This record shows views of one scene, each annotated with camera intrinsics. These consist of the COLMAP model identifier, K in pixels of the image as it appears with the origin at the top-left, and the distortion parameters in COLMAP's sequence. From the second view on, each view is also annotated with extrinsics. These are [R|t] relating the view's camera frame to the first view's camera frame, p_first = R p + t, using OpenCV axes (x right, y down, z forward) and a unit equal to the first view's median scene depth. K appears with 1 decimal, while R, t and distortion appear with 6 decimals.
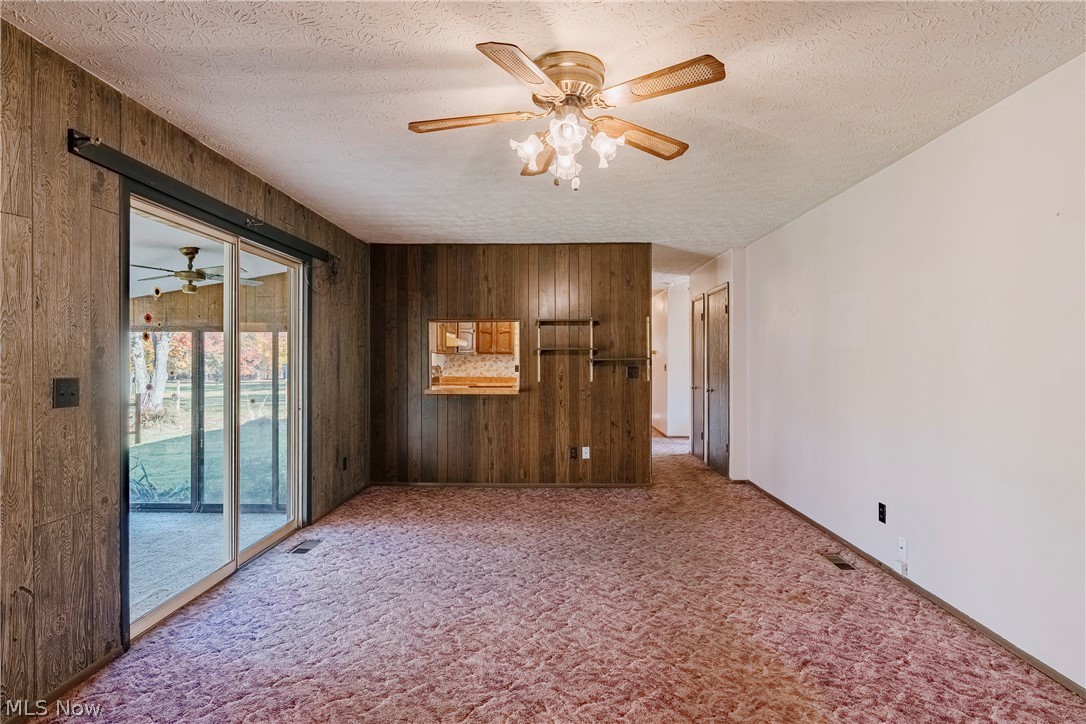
lens RADIAL K [[564.9, 0, 543.2], [0, 564.9, 360.0], [0, 0, 1]] dist [-0.005403, 0.002538]
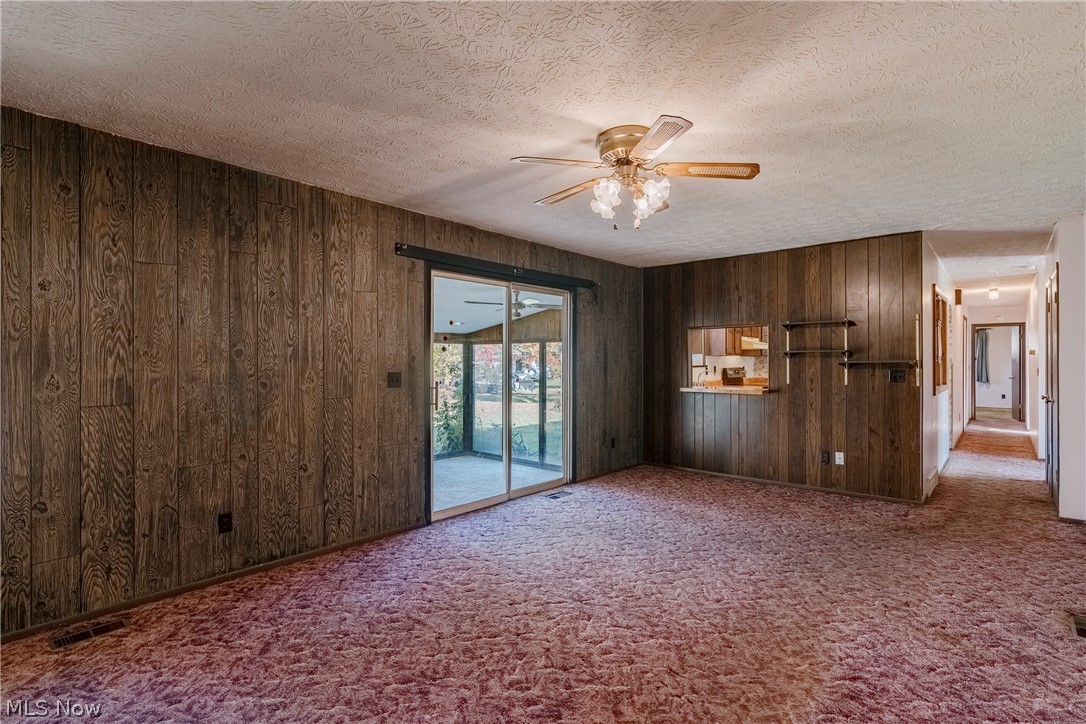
lens RADIAL K [[524.8, 0, 543.0], [0, 524.8, 362.0], [0, 0, 1]] dist [-0.001627, 0.001295]
pose [[0.758259, 0.000224, -0.651953, 0.405257], [0.000220, 1.000000, 0.000599, -0.002053], [0.651953, -0.000598, 0.758259, -0.017760]]
